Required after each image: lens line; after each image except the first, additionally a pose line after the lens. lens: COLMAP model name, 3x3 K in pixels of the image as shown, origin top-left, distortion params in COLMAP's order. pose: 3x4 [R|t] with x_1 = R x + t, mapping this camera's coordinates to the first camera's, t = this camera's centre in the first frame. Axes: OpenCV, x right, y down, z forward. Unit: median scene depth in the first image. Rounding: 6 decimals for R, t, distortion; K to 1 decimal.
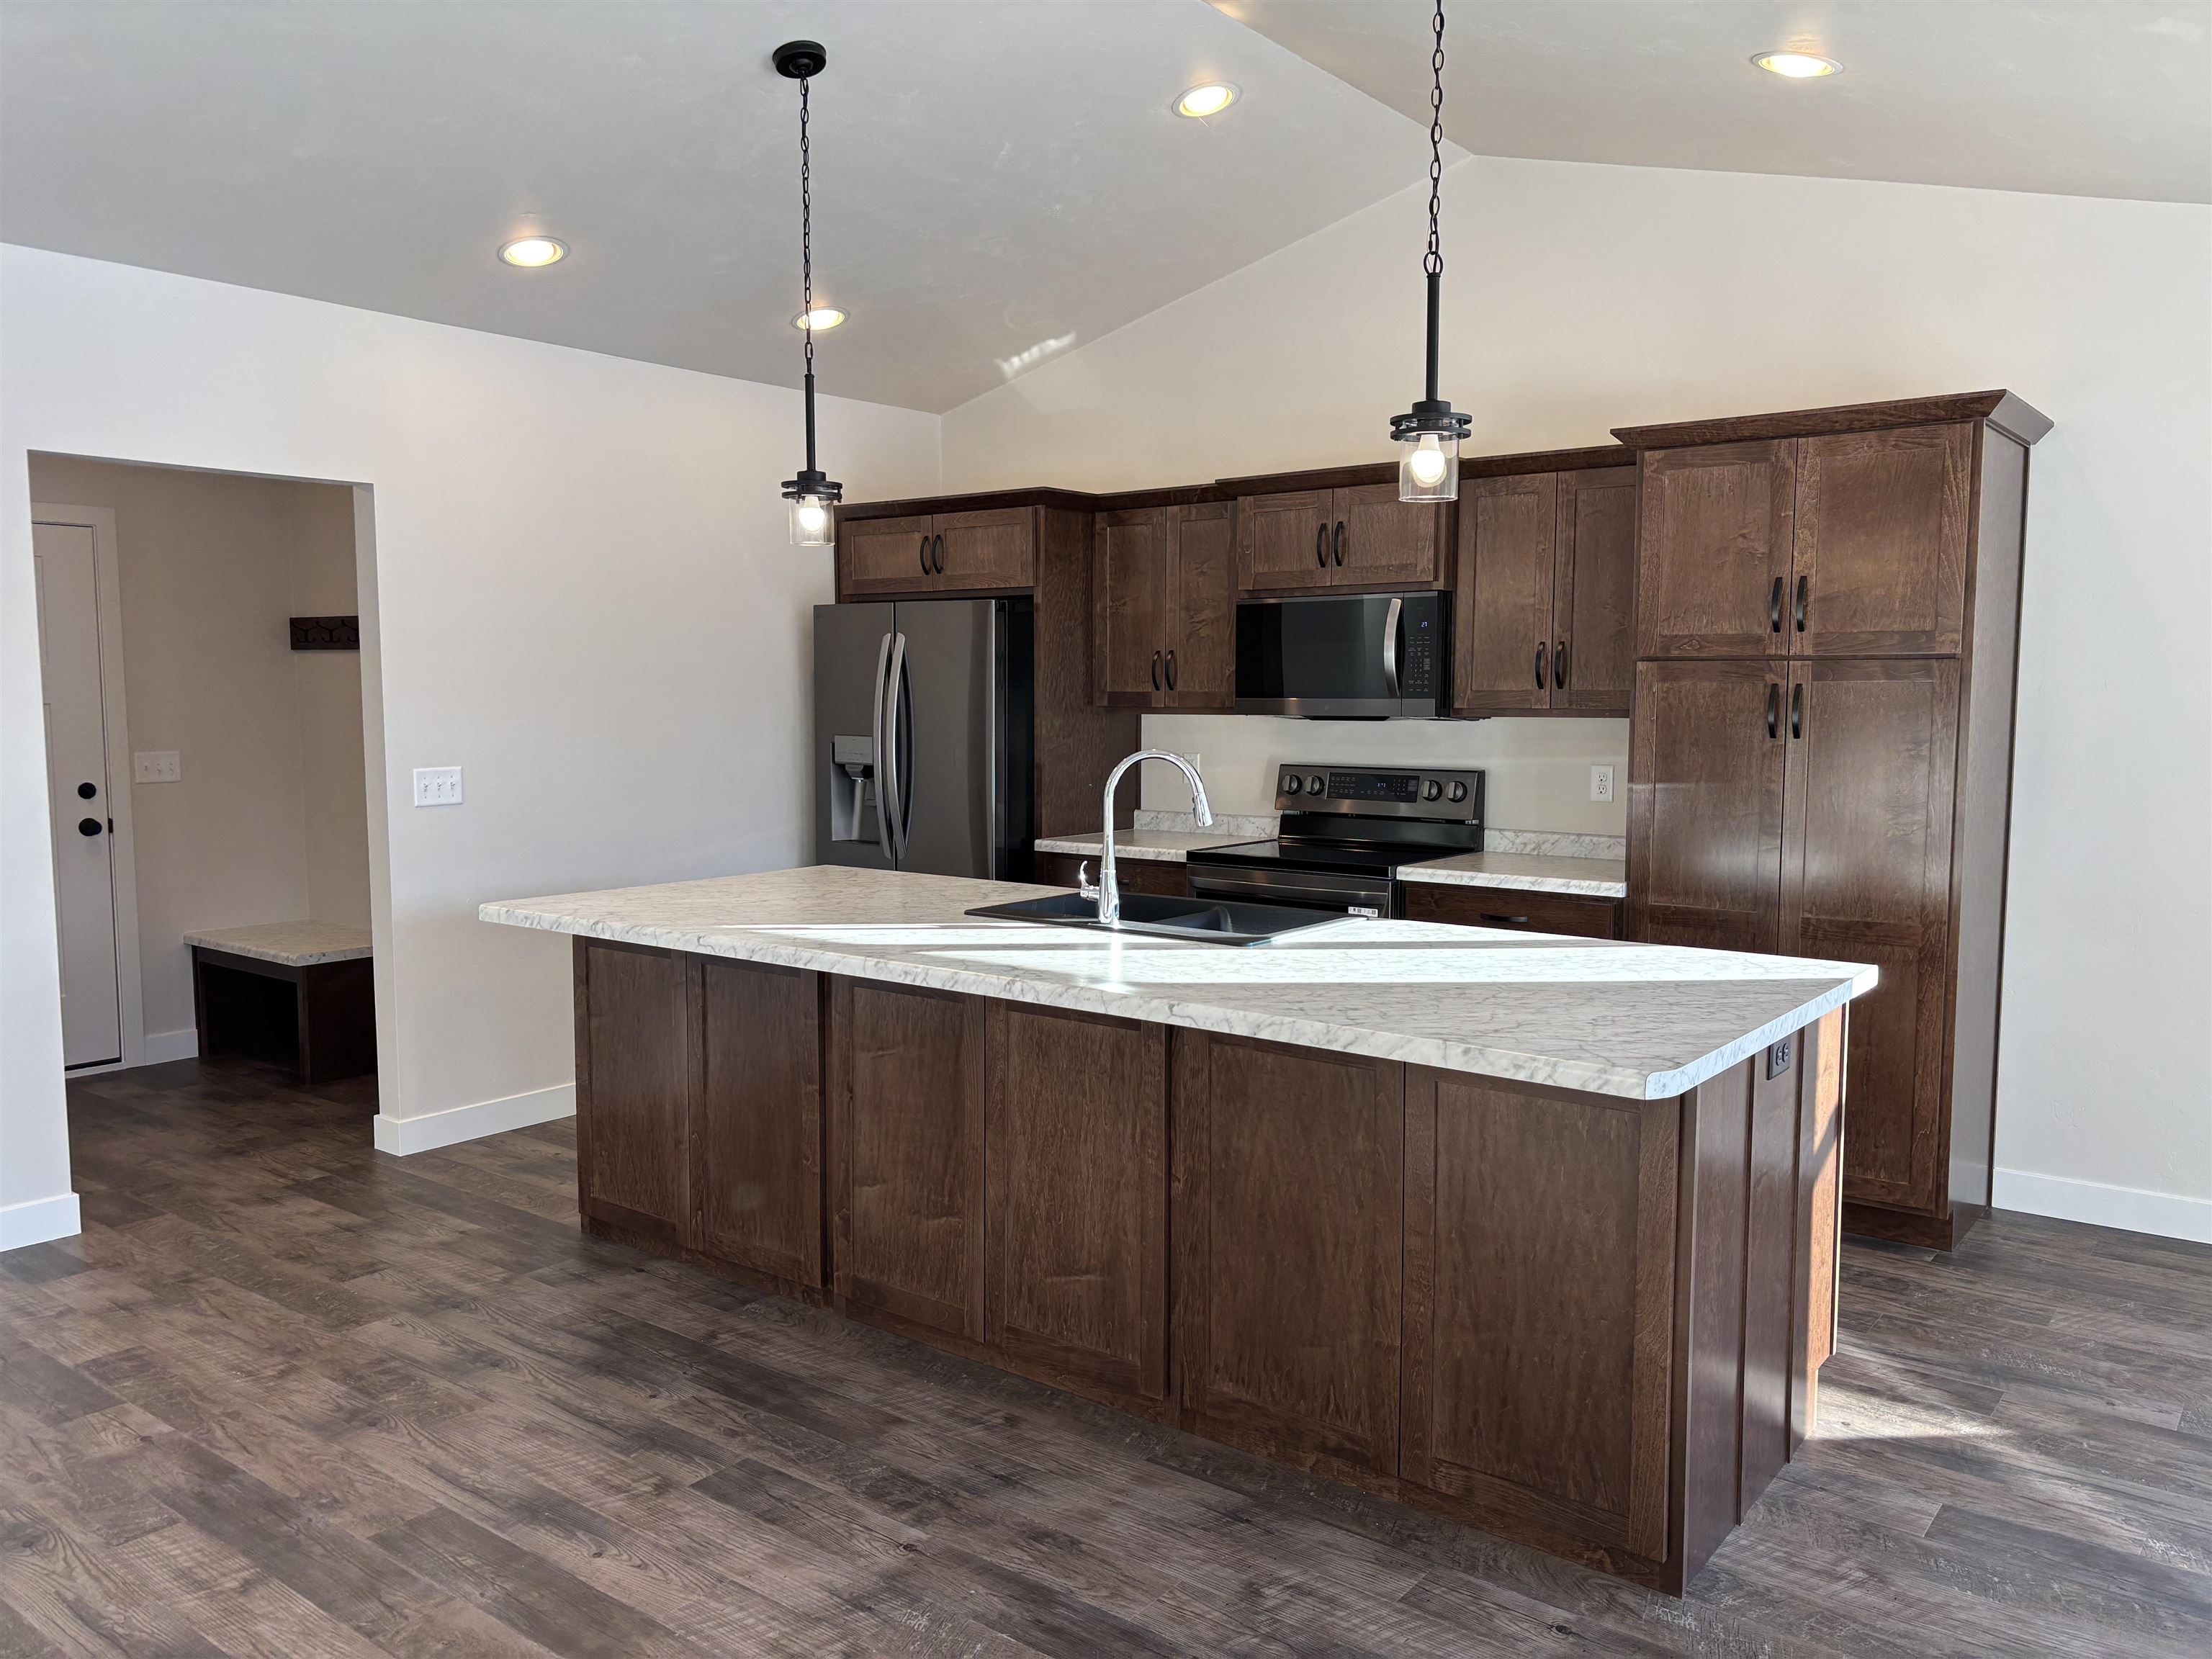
lens RADIAL K [[1674.4, 0, 1087.5], [0, 1674.4, 844.7], [0, 0, 1]] dist [0.060352, -0.052215]
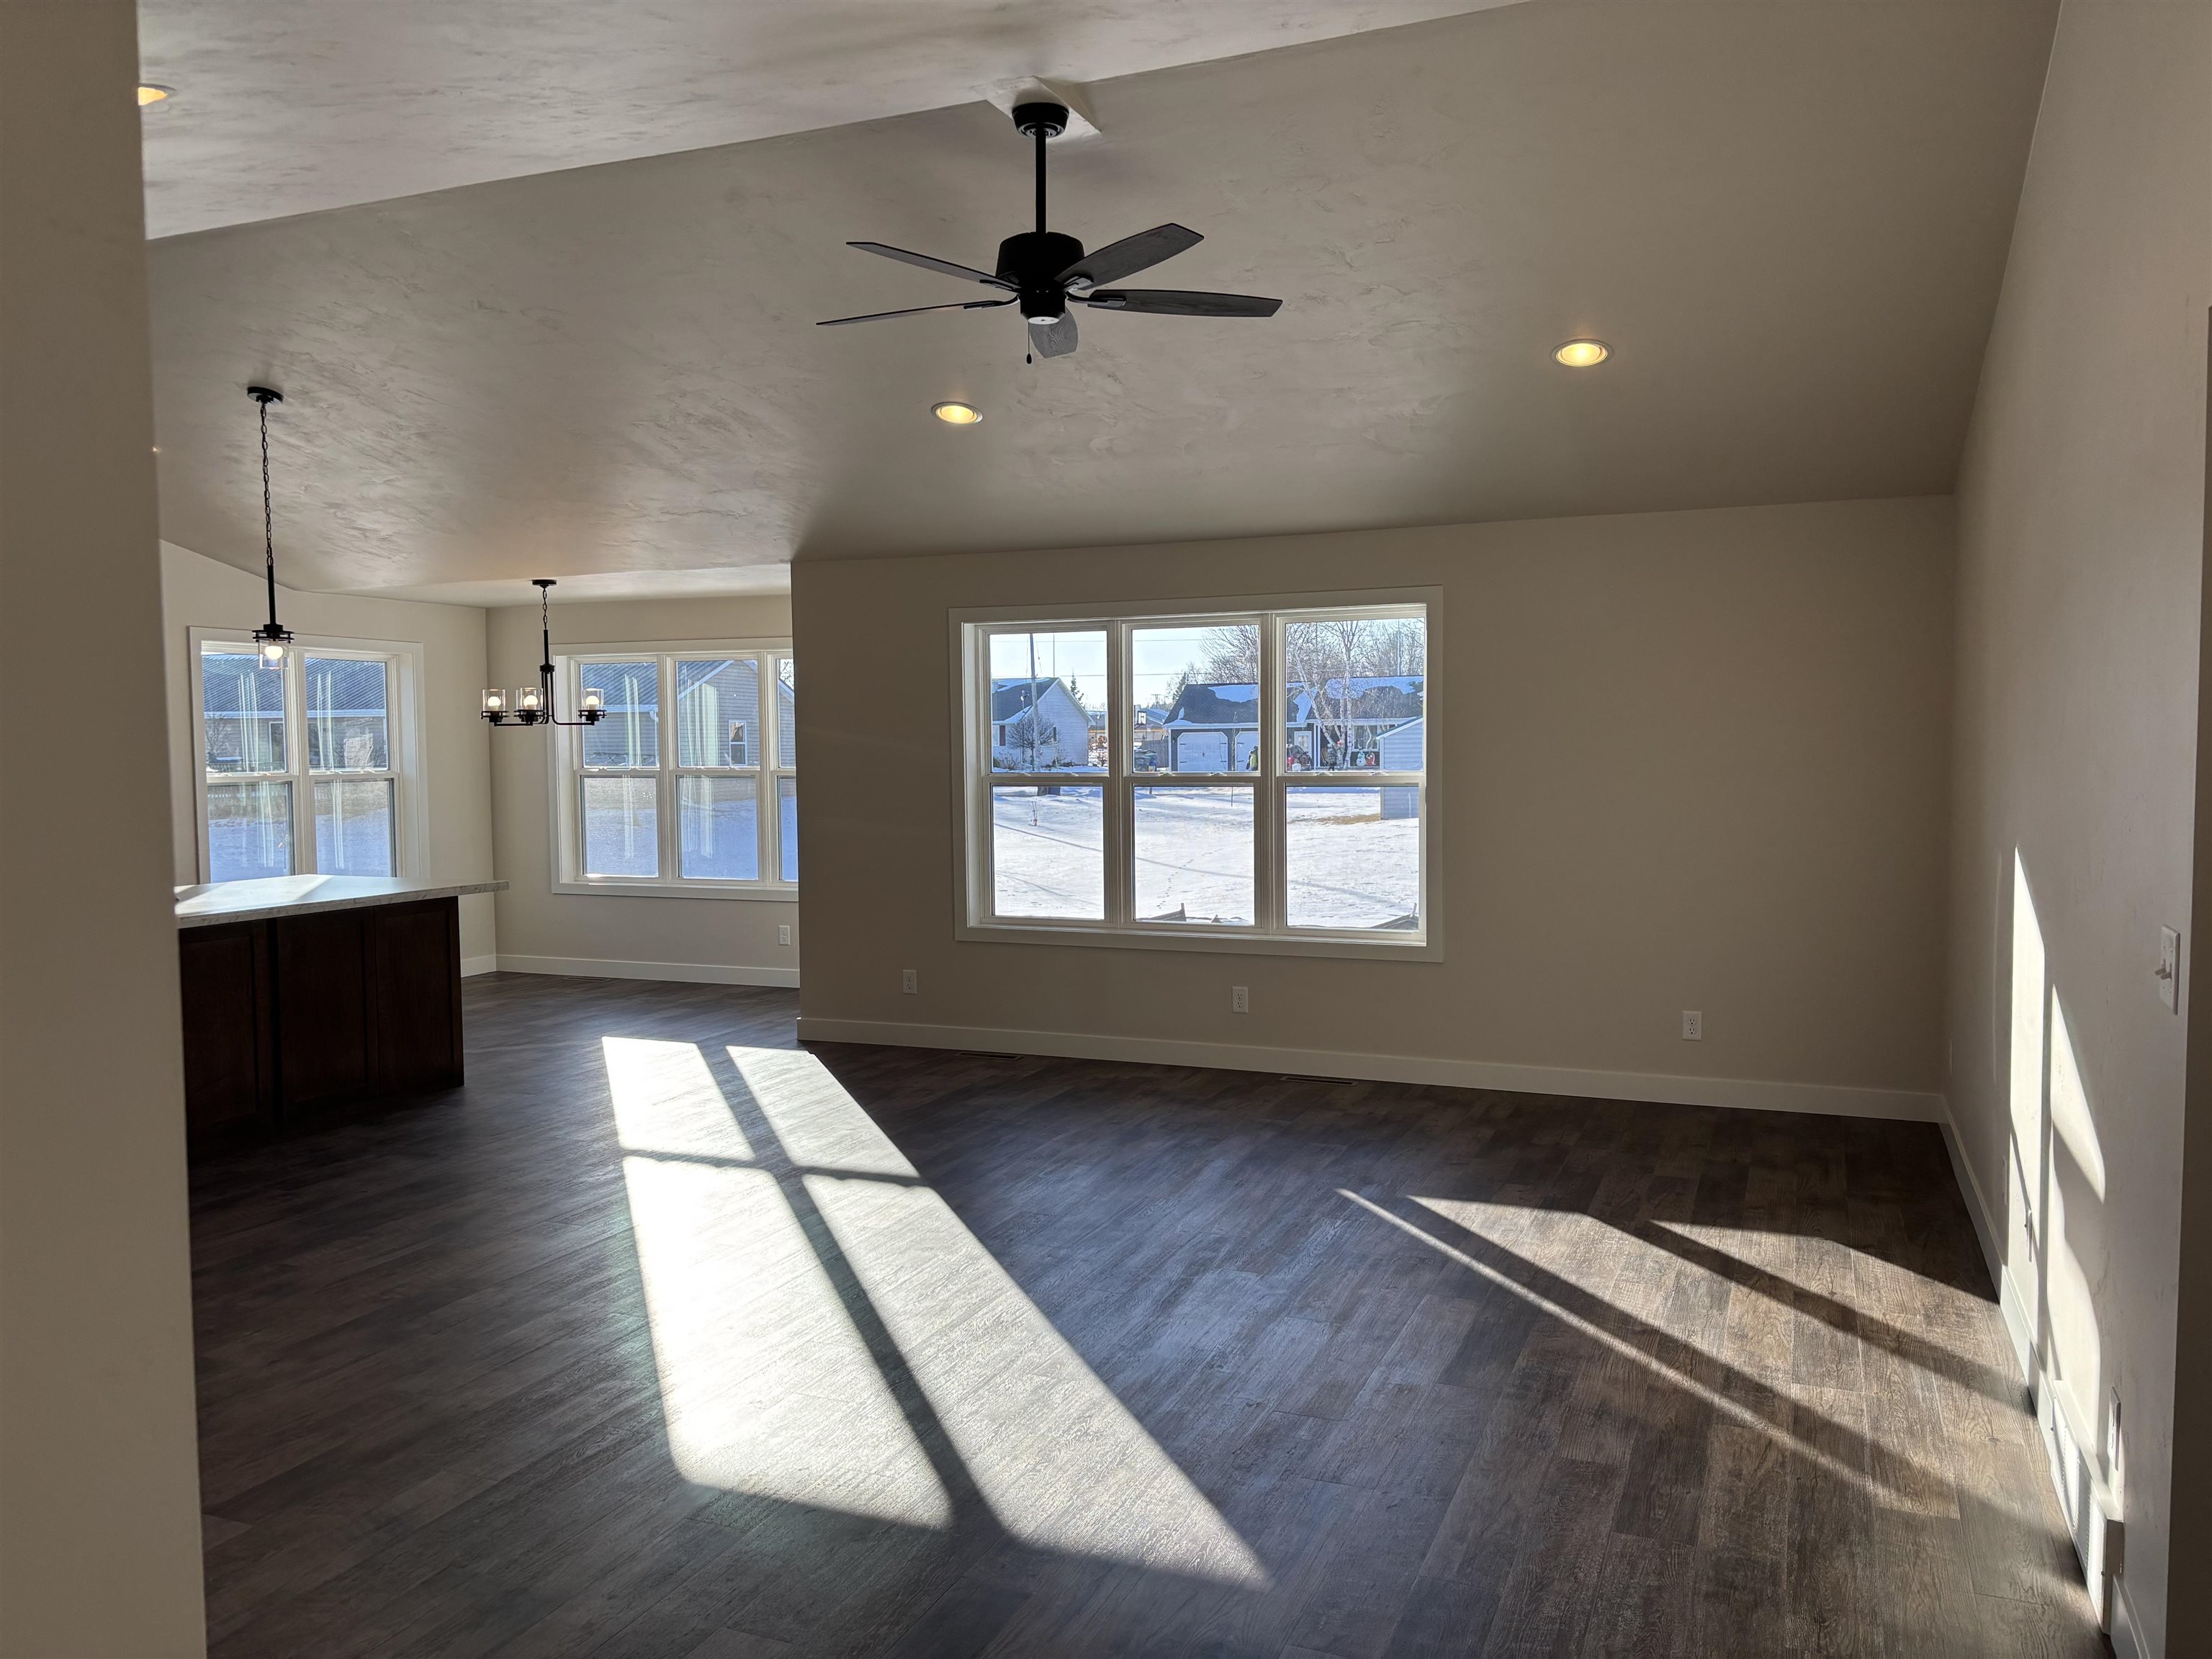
lens RADIAL K [[1632.7, 0, 1116.6], [0, 1632.7, 836.5], [0, 0, 1]] dist [0.006186, -0.003005]
pose [[-0.277221, -0.052408, 0.959376, -1.606470], [0.101462, 0.991331, 0.083472, -0.044297], [-0.955434, 0.120481, -0.269501, 0.425034]]
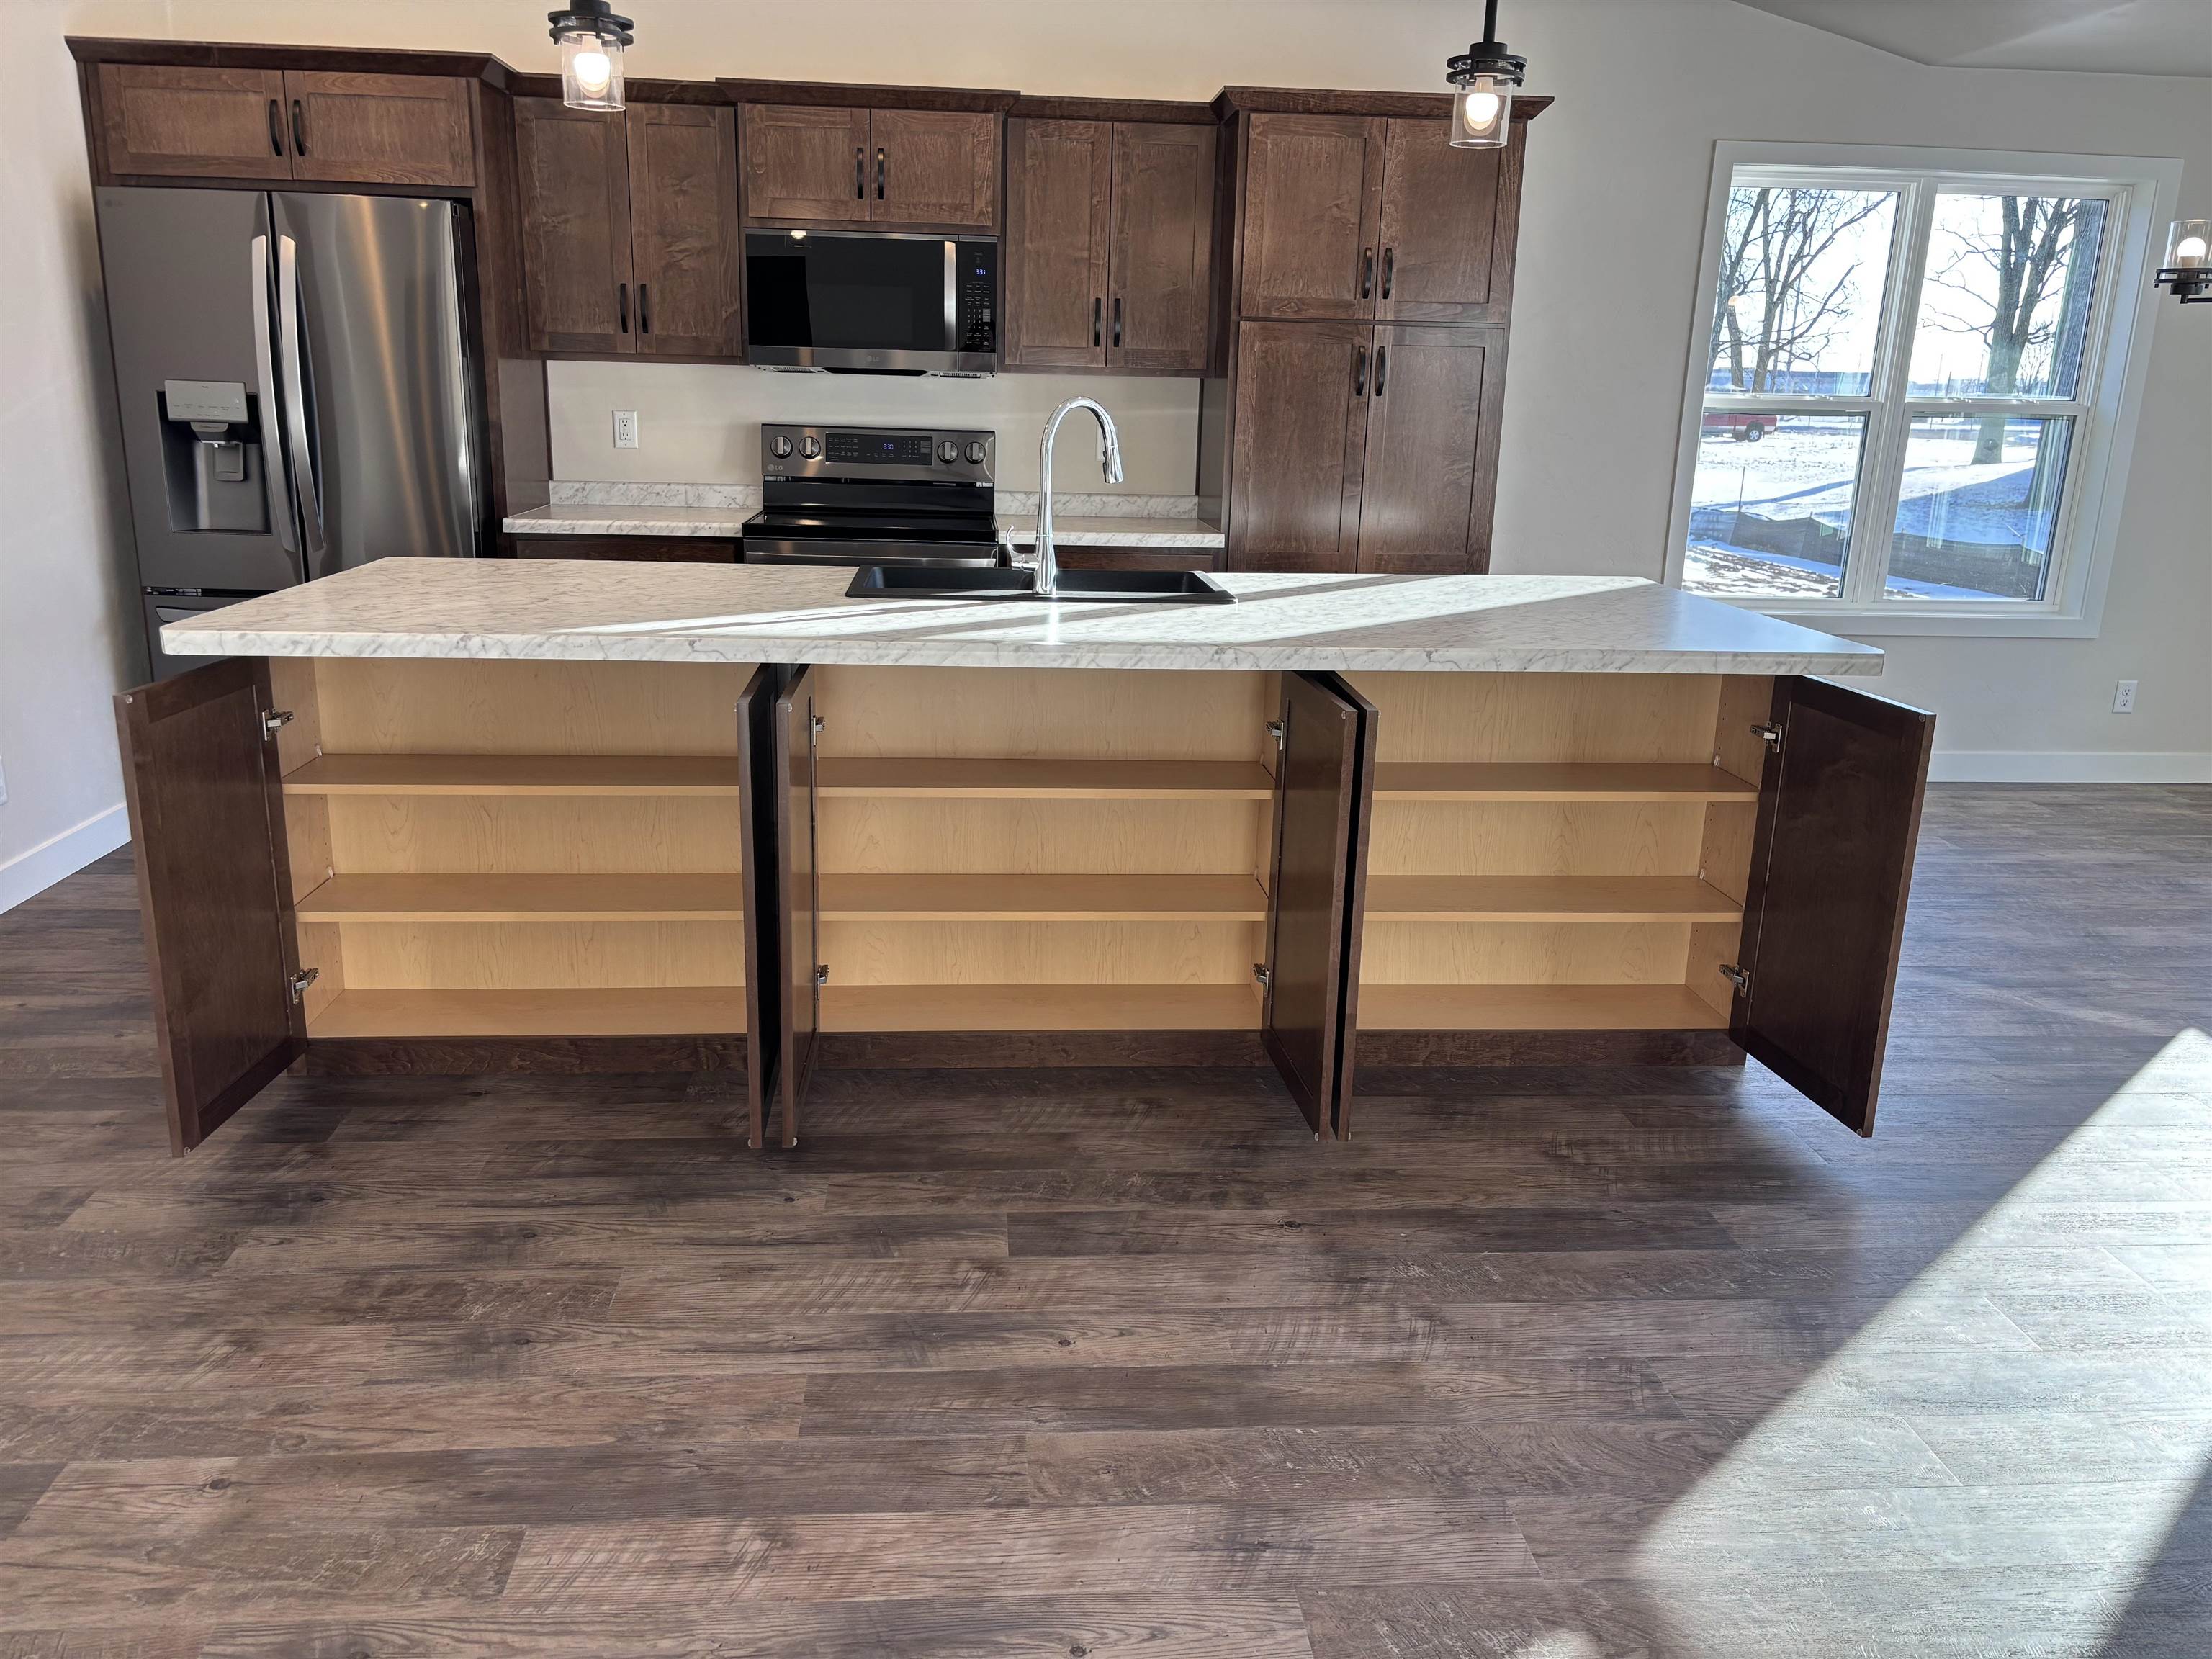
lens RADIAL K [[1678.7, 0, 1098.3], [0, 1678.7, 820.4], [0, 0, 1]] dist [0.069132, -0.064314]
pose [[0.735936, -0.154986, 0.659073, -0.547582], [0.039518, 0.981620, 0.186710, -0.001225], [-0.675896, -0.111362, 0.728535, 0.267036]]
